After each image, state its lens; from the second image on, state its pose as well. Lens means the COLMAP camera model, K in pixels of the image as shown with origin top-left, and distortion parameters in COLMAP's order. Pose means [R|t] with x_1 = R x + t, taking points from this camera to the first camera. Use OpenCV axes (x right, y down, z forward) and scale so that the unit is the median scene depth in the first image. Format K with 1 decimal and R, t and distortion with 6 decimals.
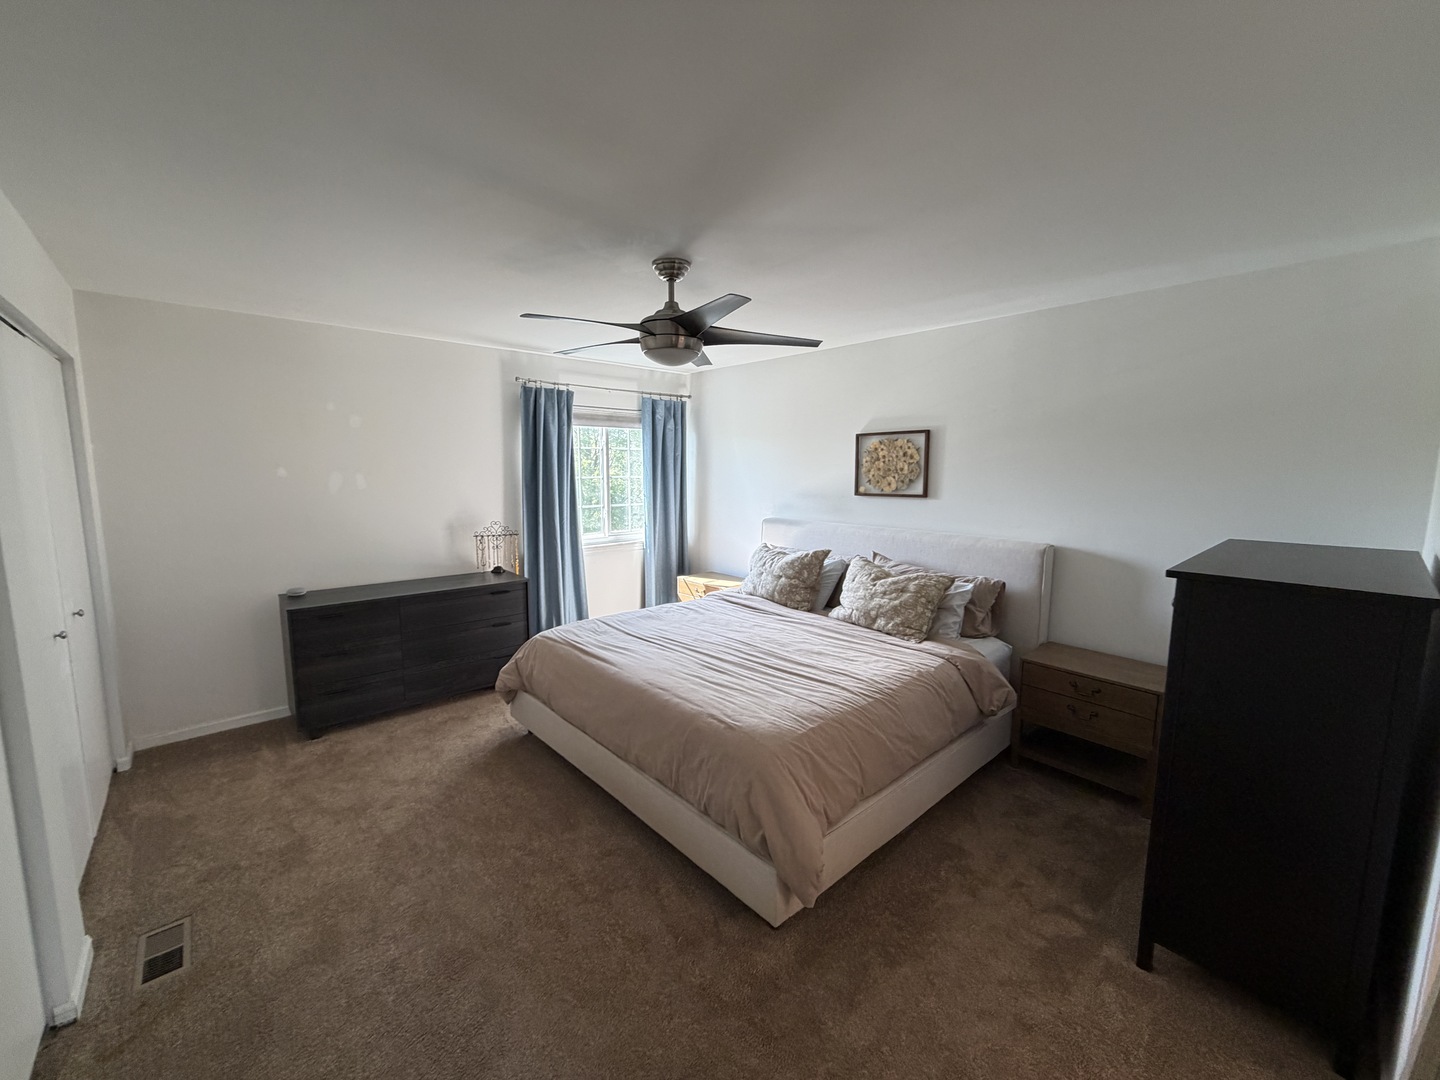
lens RADIAL K [[572.5, 0, 714.0], [0, 572.5, 541.8], [0, 0, 1]] dist [-0.000361, 0.000217]
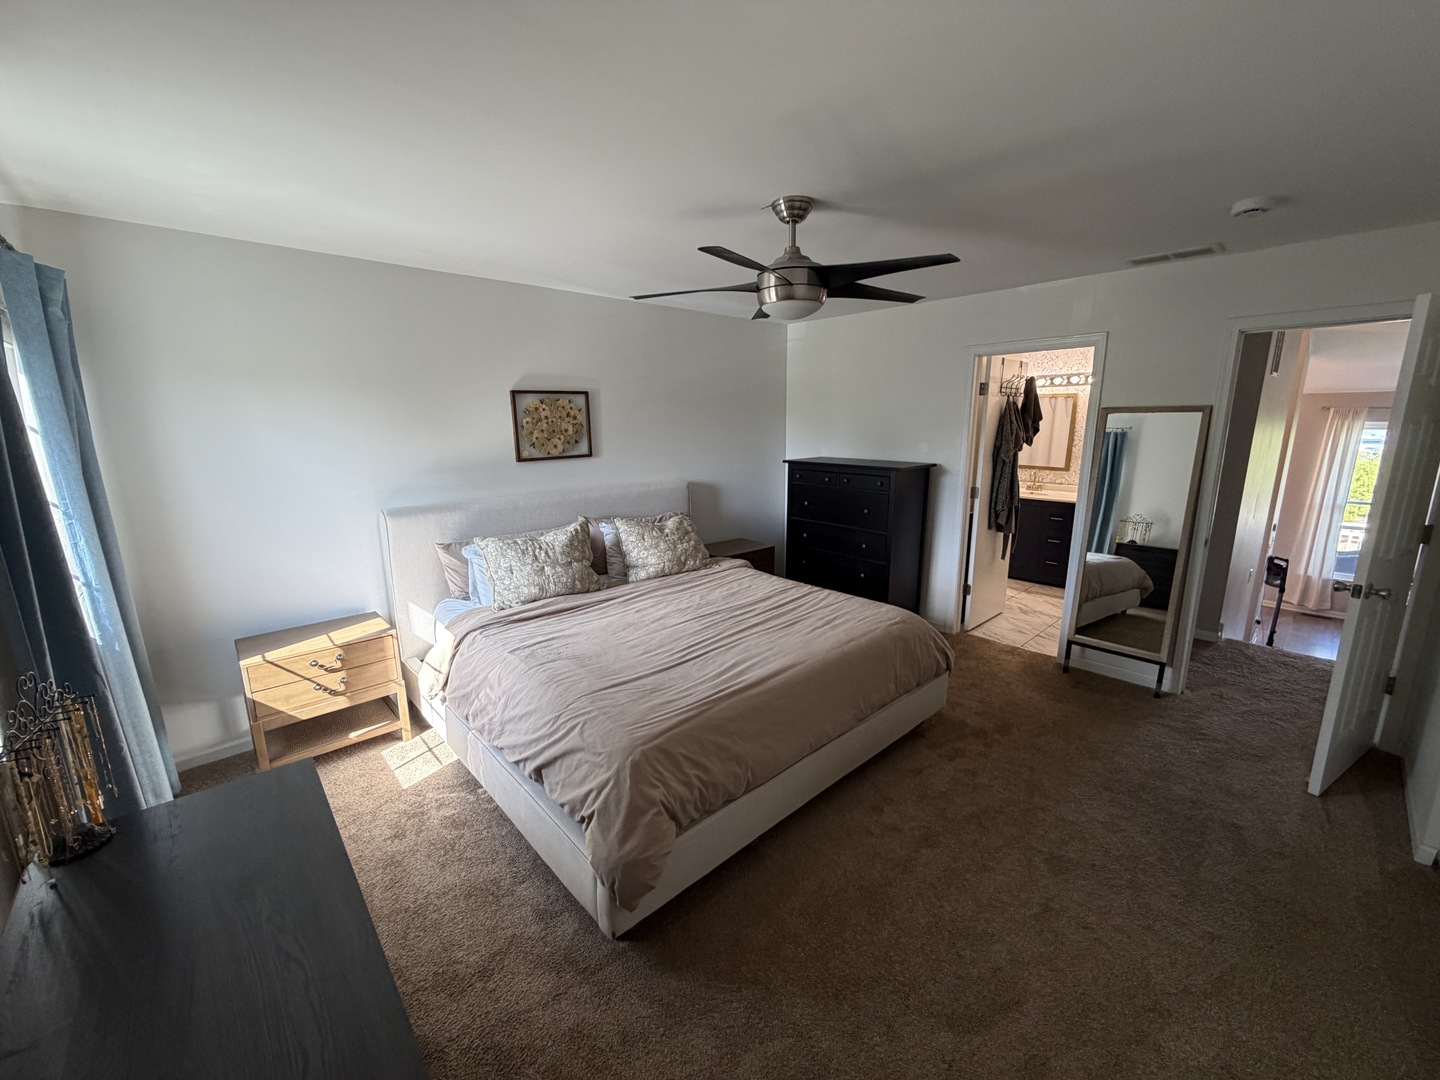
lens RADIAL K [[572.5, 0, 716.0], [0, 572.5, 541.5], [0, 0, 1]] dist [-0.000361, 0.000217]
pose [[-0.011609, -0.211896, 0.977223, -0.700303], [0.138853, 0.967479, 0.211432, -0.117130], [-0.990245, 0.138145, 0.018191, 0.773748]]
